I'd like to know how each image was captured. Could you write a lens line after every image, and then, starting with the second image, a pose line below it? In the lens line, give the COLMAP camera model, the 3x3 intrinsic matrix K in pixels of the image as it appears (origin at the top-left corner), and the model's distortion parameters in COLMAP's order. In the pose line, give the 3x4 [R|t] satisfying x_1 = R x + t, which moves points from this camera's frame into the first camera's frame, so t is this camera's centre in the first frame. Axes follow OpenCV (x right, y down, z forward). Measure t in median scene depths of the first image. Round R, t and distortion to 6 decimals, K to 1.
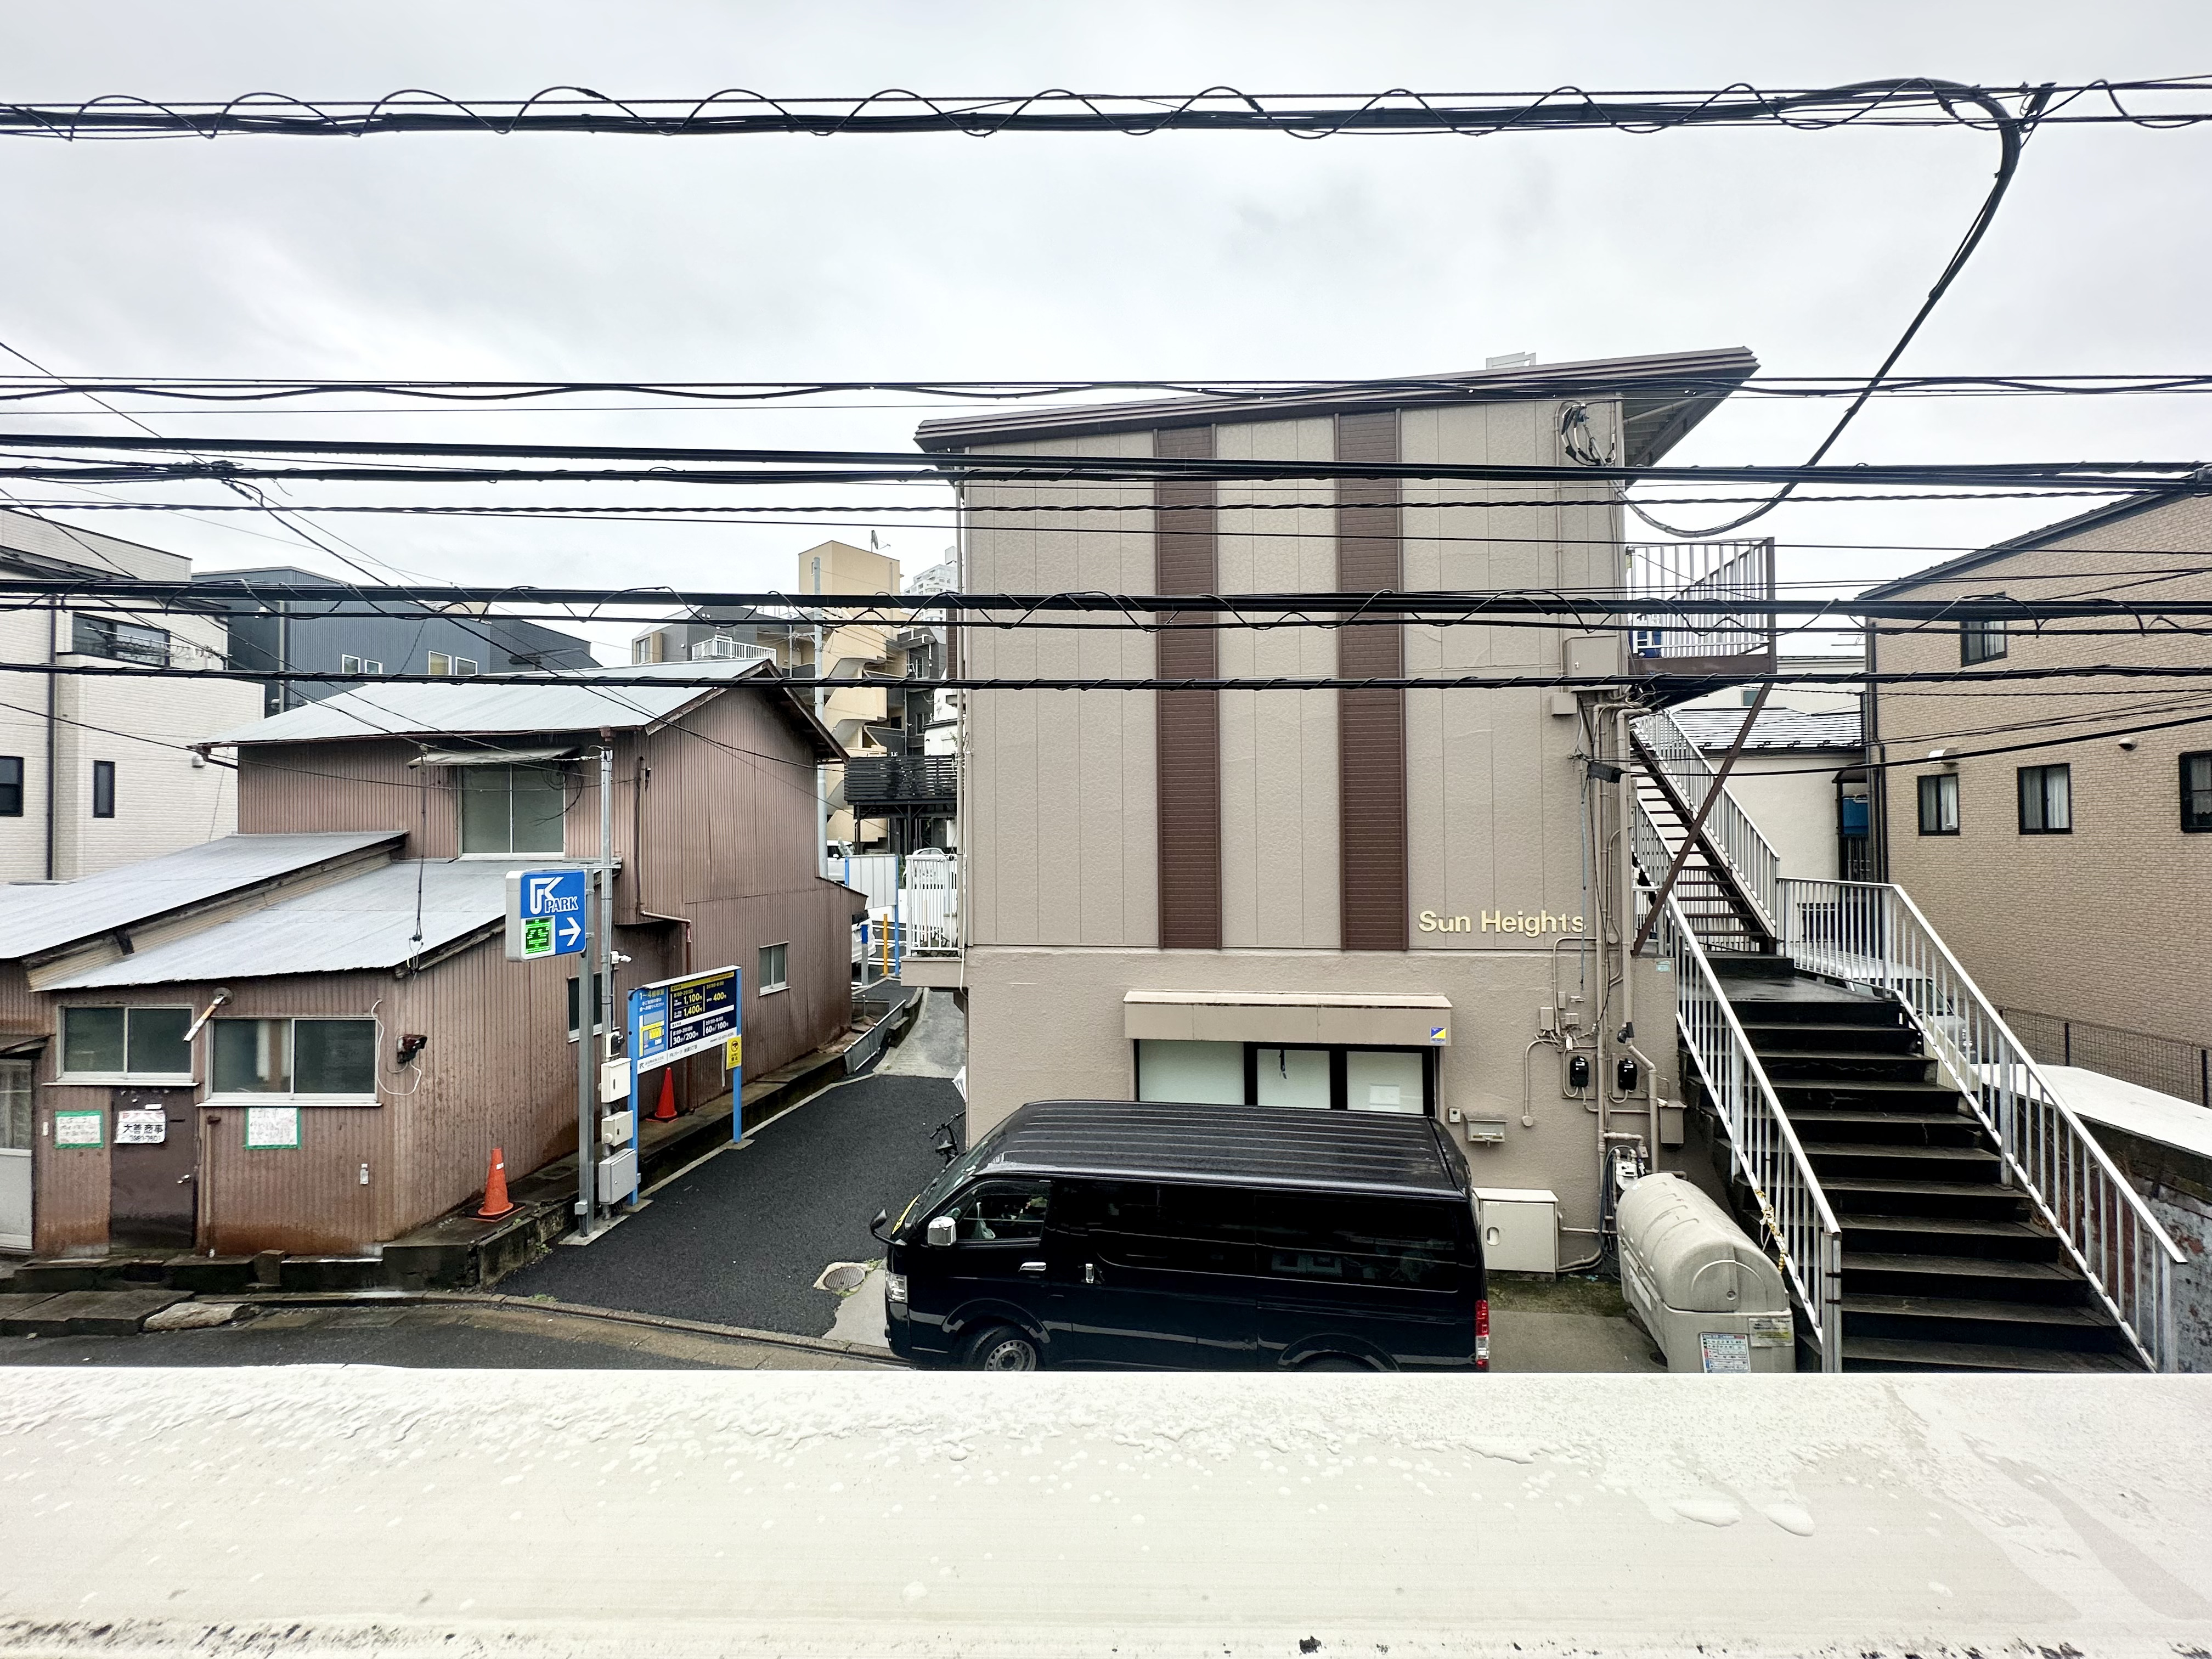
lens RADIAL K [[875.3, 0, 1105.9], [0, 875.3, 831.3], [0, 0, 1]] dist [-0.001731, -0.000052]
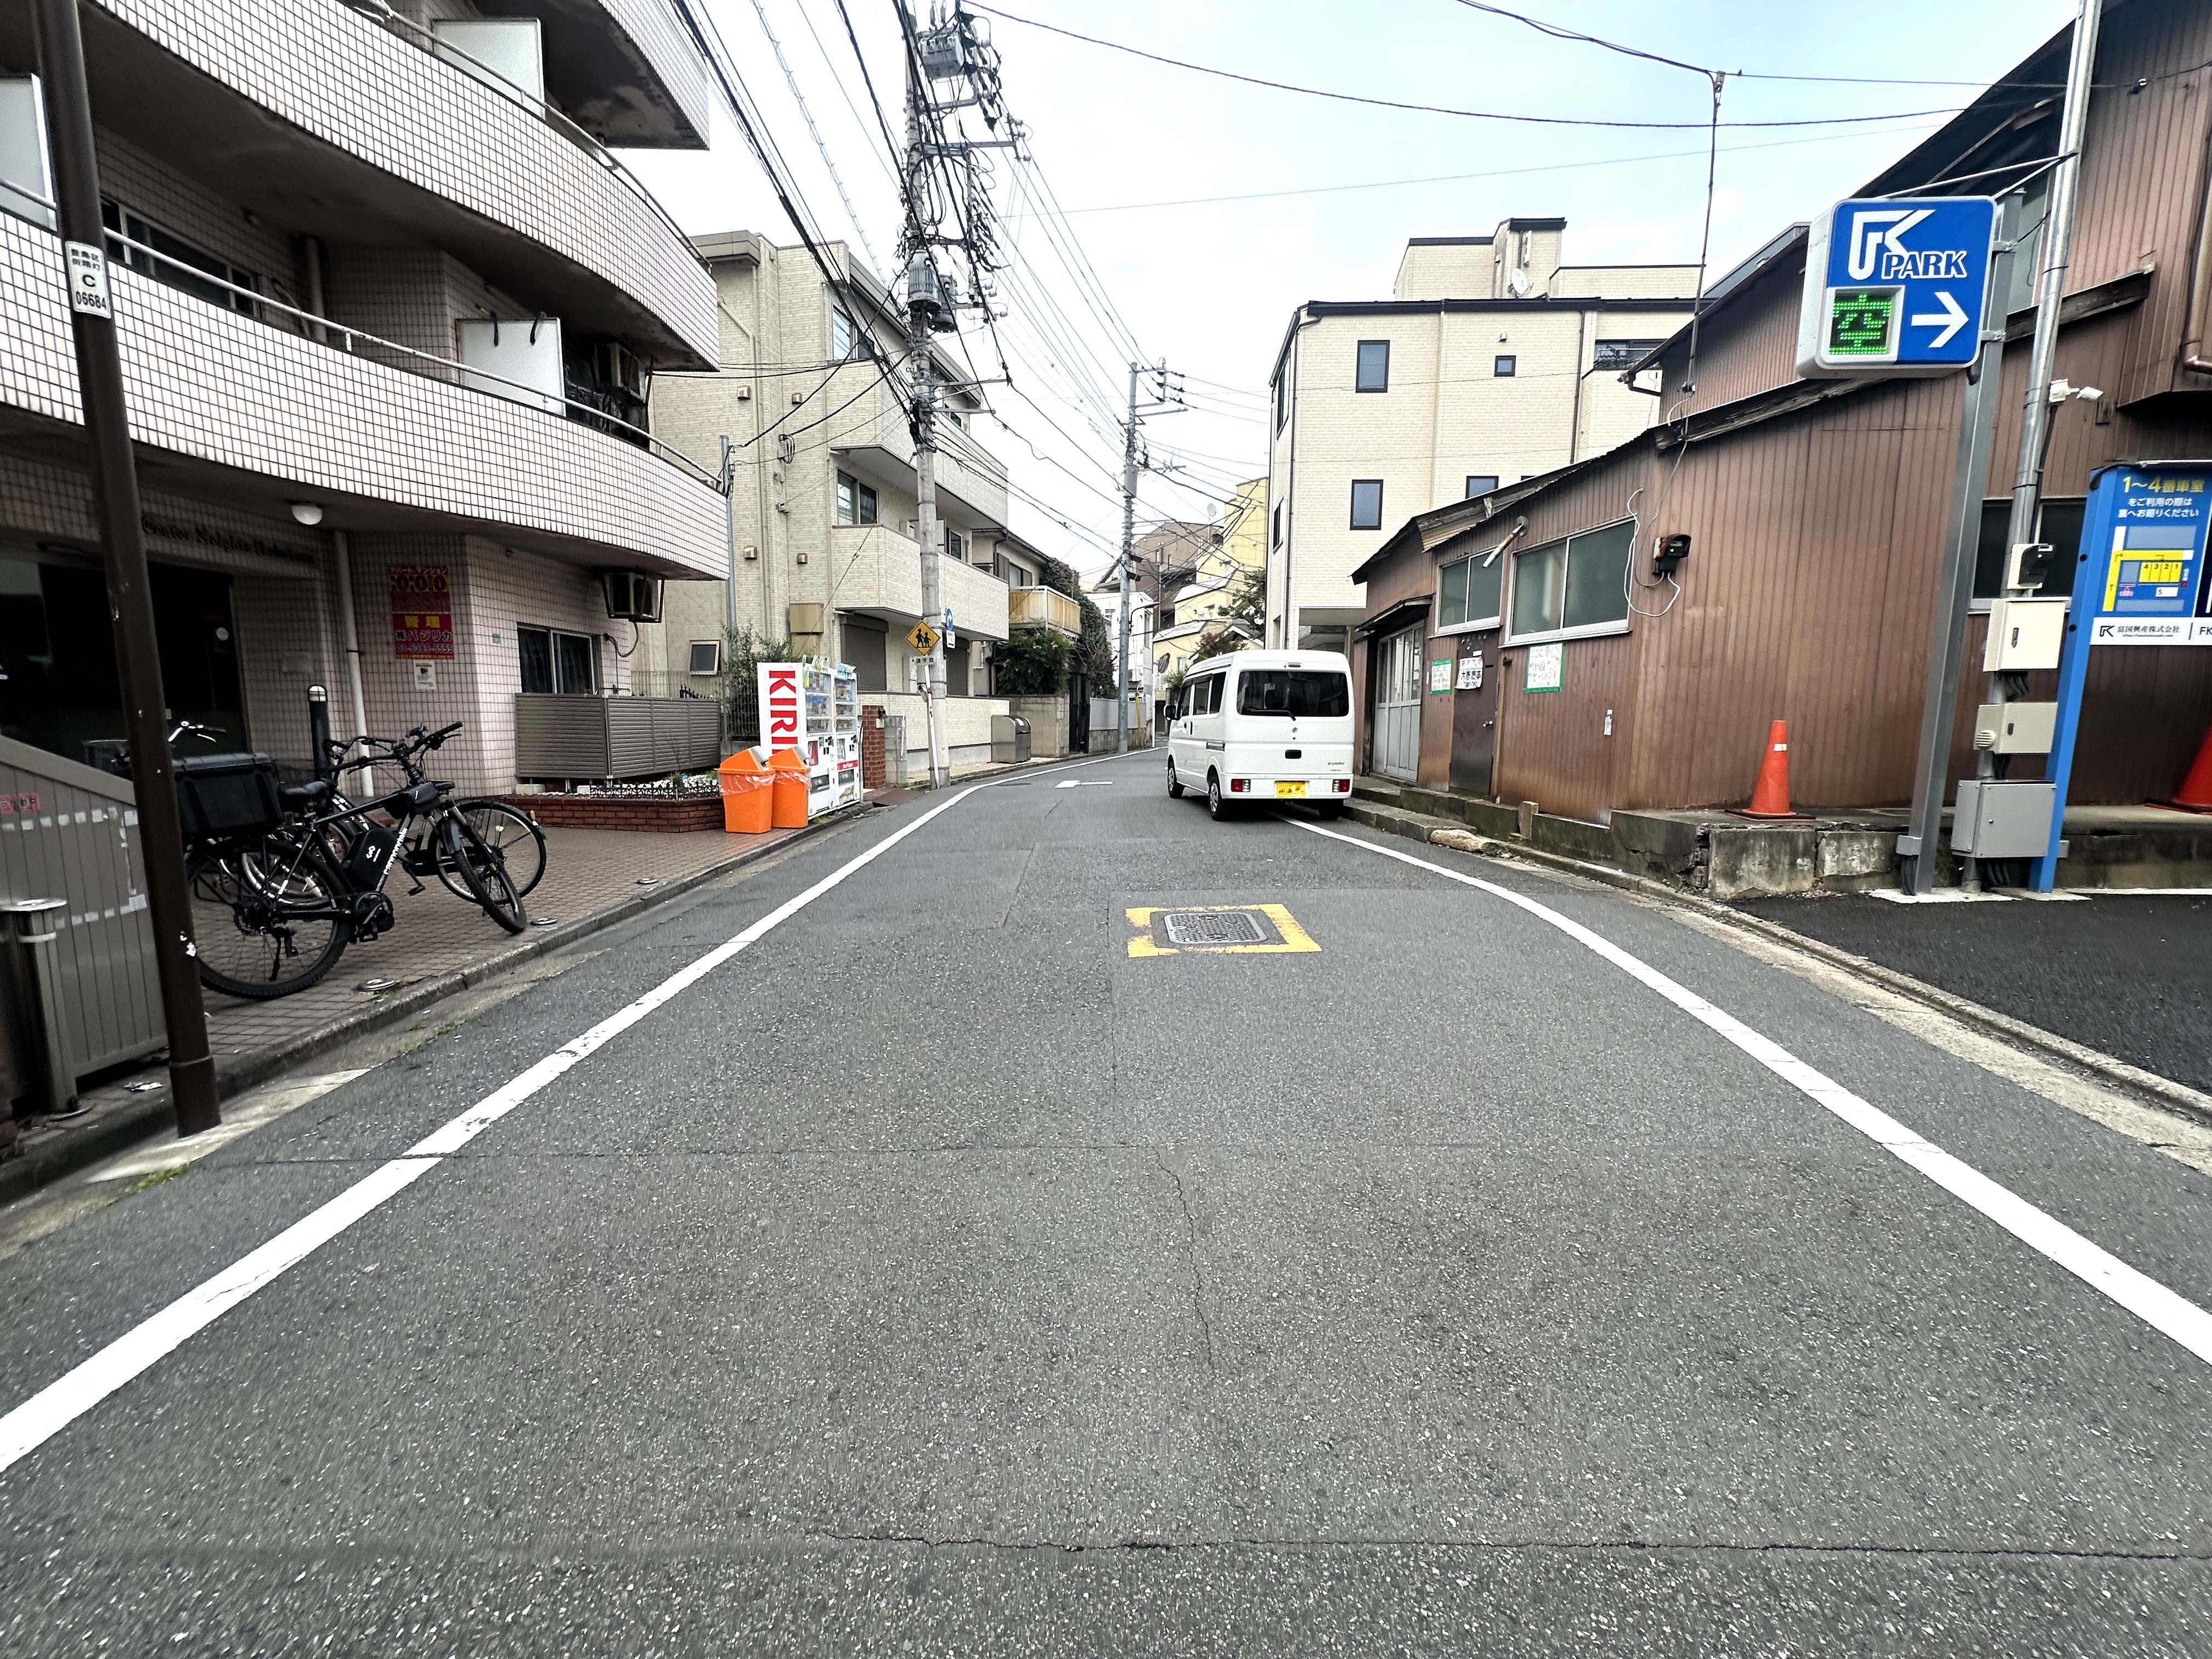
lens RADIAL K [[875.3, 0, 1105.9], [0, 875.3, 831.3], [0, 0, 1]] dist [-0.001731, -0.000052]
pose [[0.090417, 0.141252, -0.985836, -0.091089], [0.010138, 0.989709, 0.142736, 0.356174], [0.995852, -0.022900, 0.088054, 0.454948]]
